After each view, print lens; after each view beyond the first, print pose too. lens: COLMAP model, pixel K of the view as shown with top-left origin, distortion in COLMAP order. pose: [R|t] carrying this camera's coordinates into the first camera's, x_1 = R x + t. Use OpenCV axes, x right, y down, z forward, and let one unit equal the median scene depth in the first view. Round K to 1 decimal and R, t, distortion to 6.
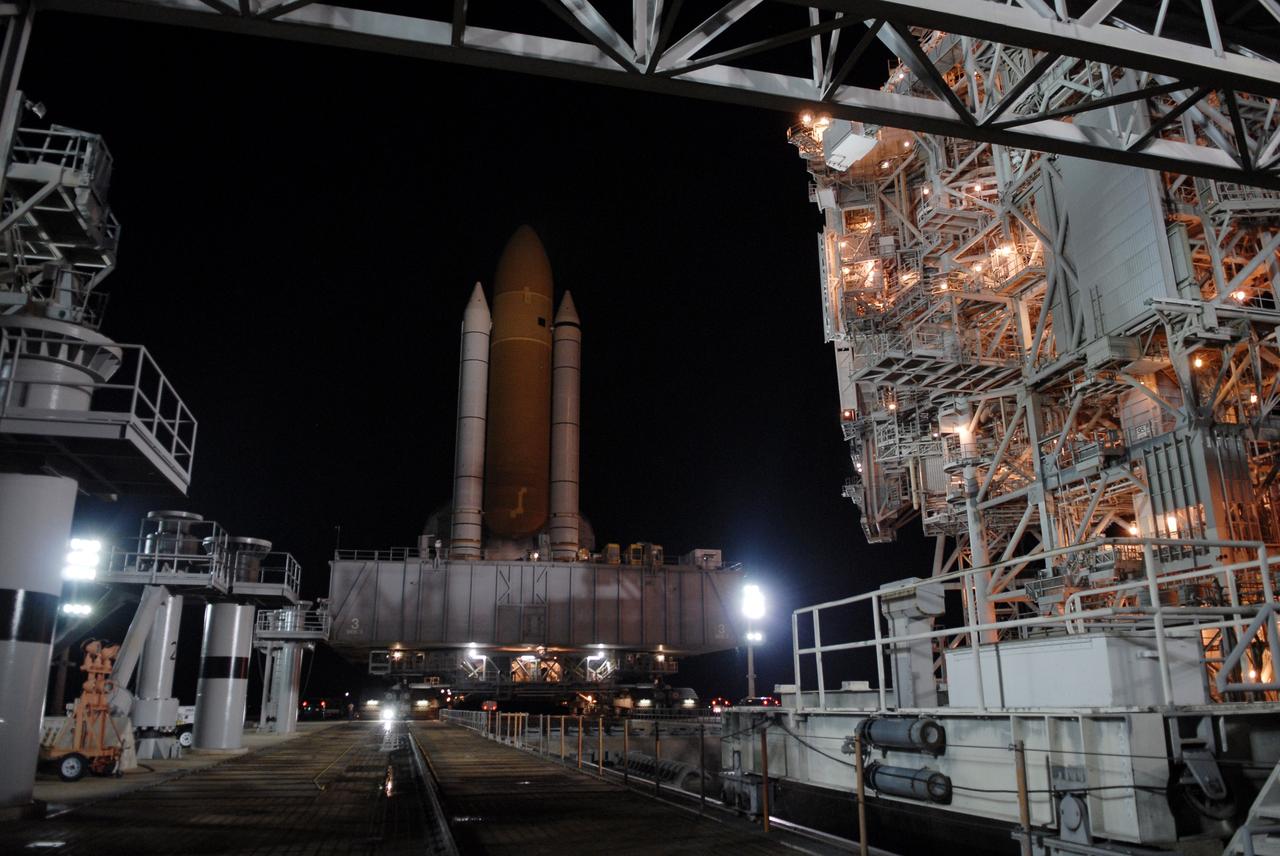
lens RADIAL K [[946.4, 0, 644.1], [0, 946.4, 422.3], [0, 0, 1]] dist [-0.007724, -0.060400]
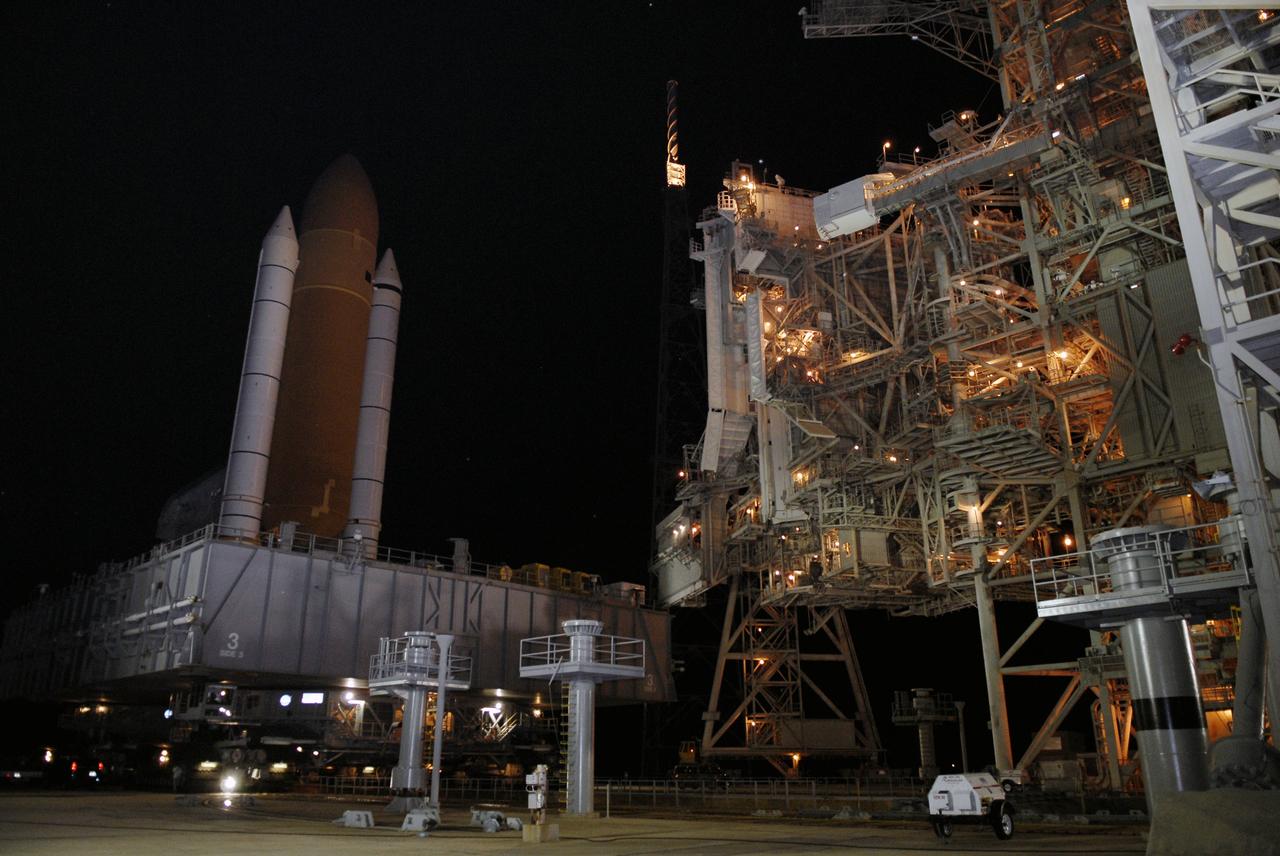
lens RADIAL K [[946.4, 0, 644.1], [0, 946.4, 422.3], [0, 0, 1]] dist [-0.007724, -0.060400]
pose [[0.760625, 0.224659, 0.609080, -0.494214], [-0.182708, 0.974370, -0.131229, 0.093672], [-0.622951, -0.011468, 0.782177, 0.297599]]
